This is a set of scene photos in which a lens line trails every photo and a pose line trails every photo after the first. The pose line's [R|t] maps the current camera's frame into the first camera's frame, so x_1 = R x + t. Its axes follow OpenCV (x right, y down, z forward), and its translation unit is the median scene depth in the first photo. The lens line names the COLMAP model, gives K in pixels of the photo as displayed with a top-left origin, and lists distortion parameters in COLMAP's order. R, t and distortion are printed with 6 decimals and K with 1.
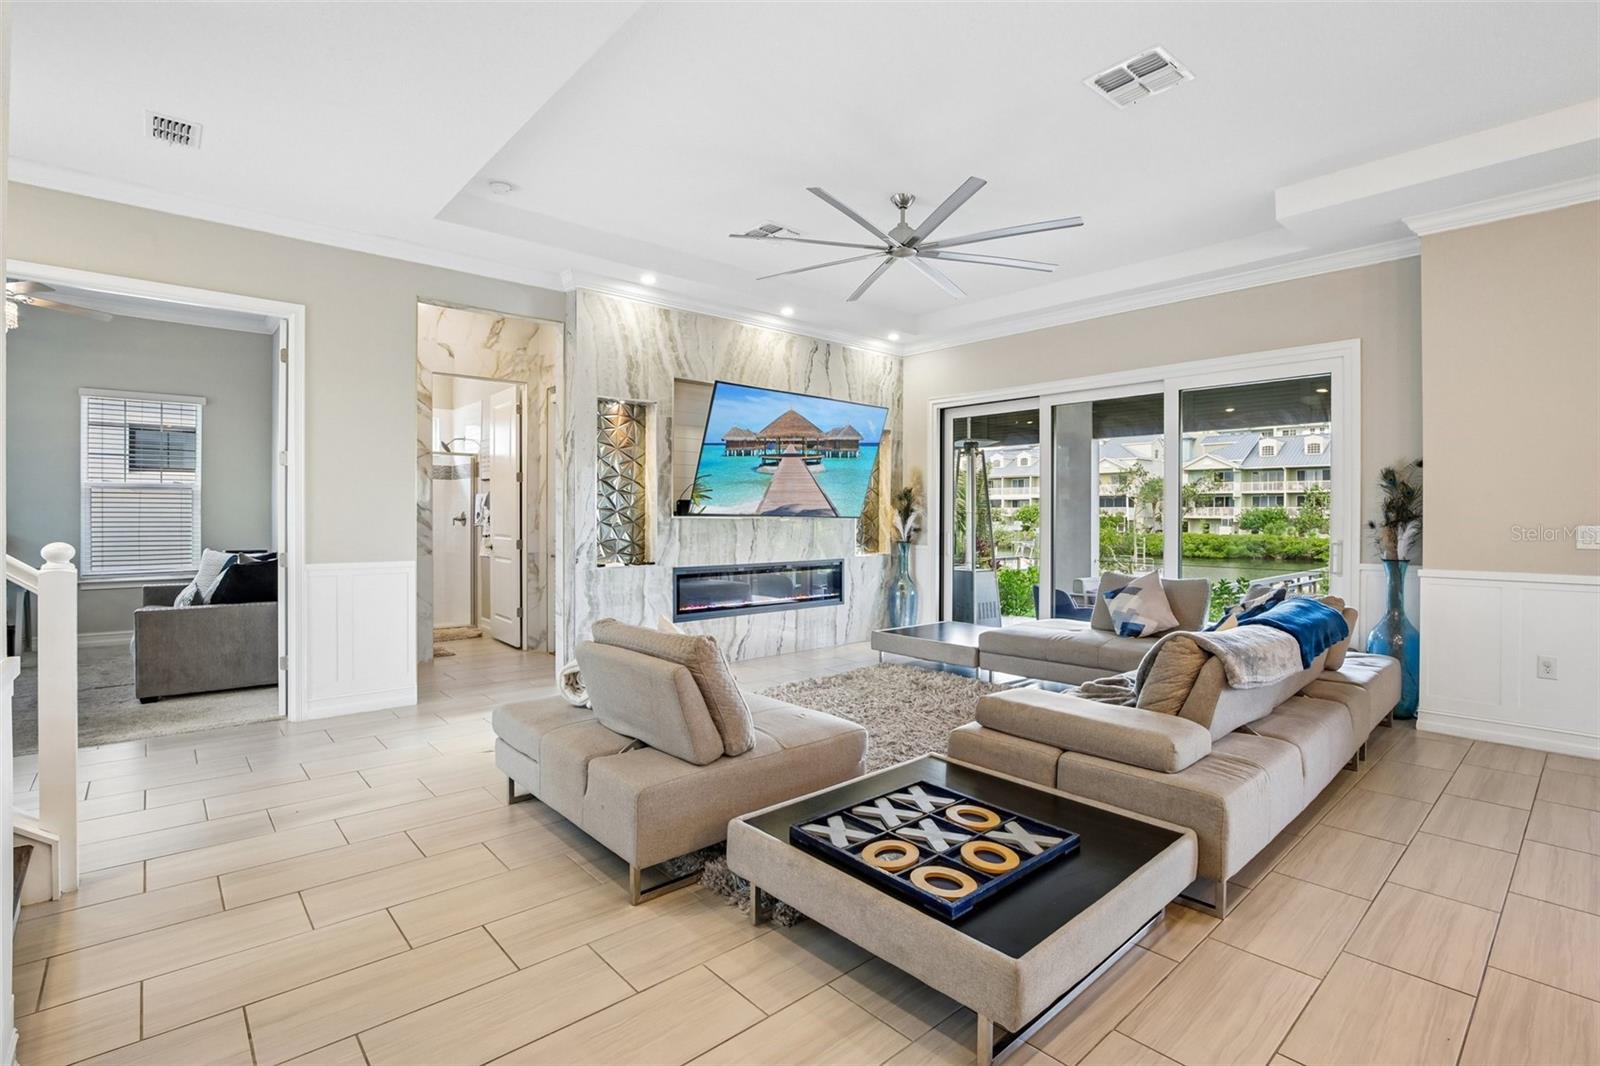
lens RADIAL K [[741.6, 0, 811.2], [0, 741.6, 516.8], [0, 0, 1]] dist [-0.039133, 0.008344]
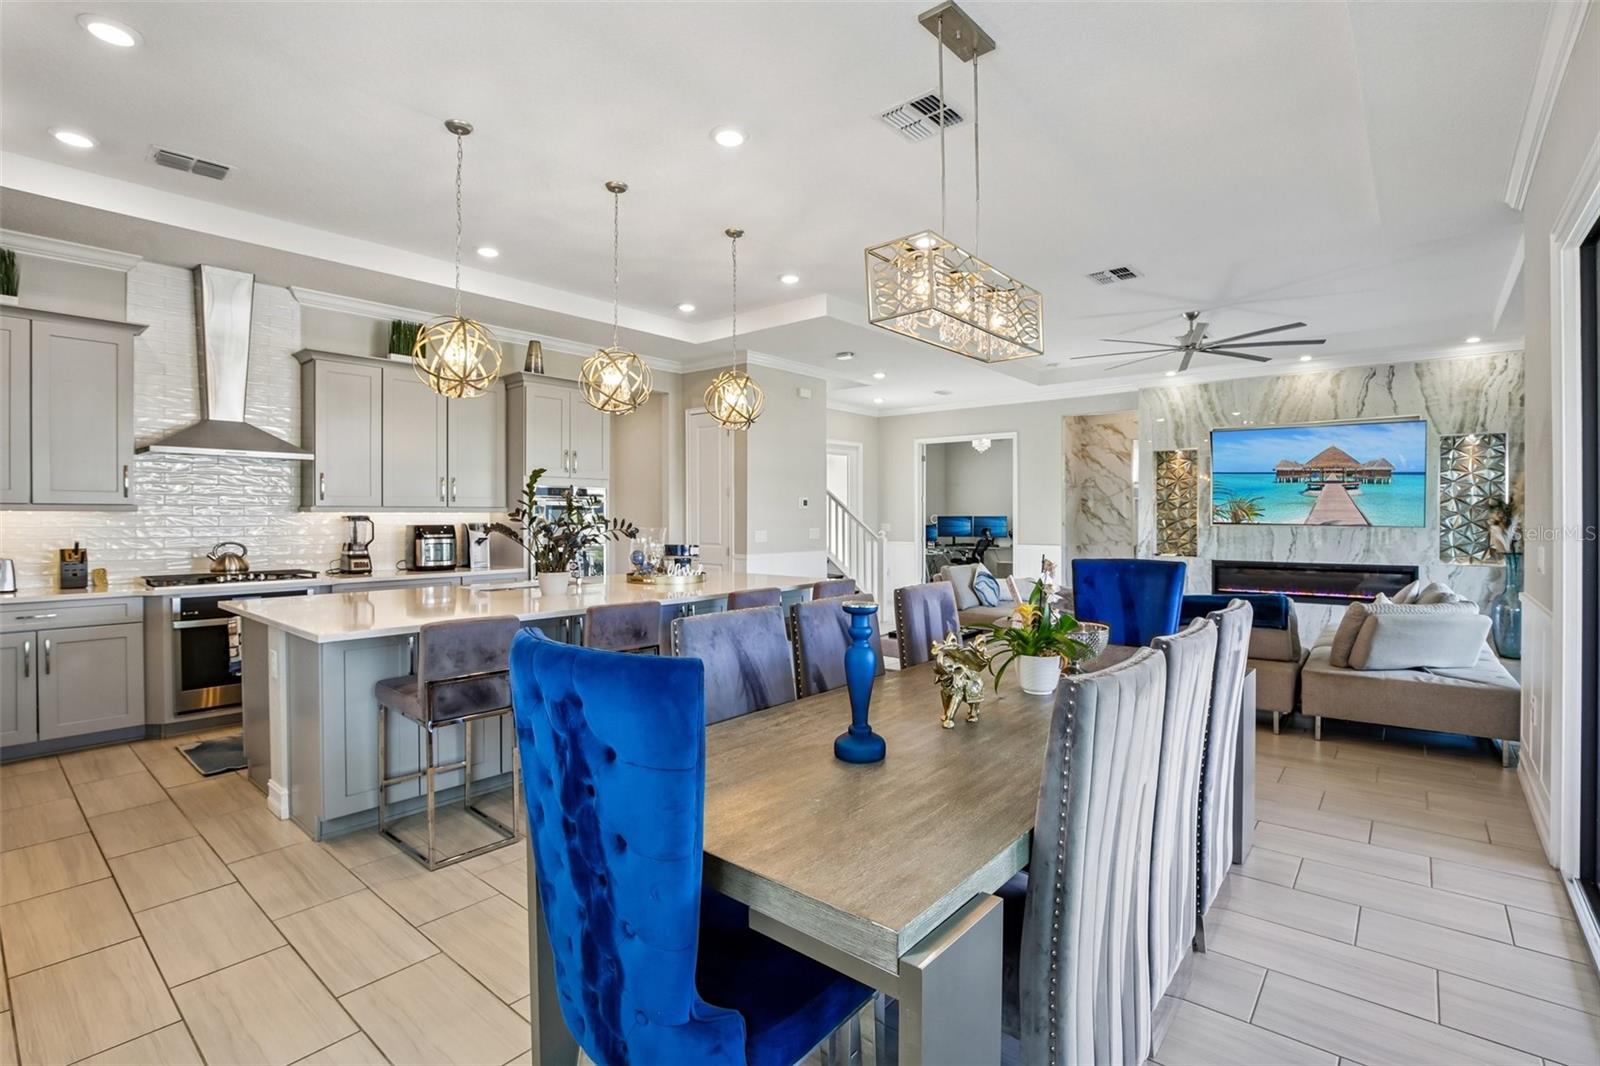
lens RADIAL K [[741.6, 0, 810.4], [0, 741.6, 520.3], [0, 0, 1]] dist [-0.039133, 0.008344]
pose [[0.143747, 0.002980, -0.989610, 1.122141], [0.000452, 0.999995, 0.003077, -0.013766], [0.989614, -0.000890, 0.143745, 0.011640]]
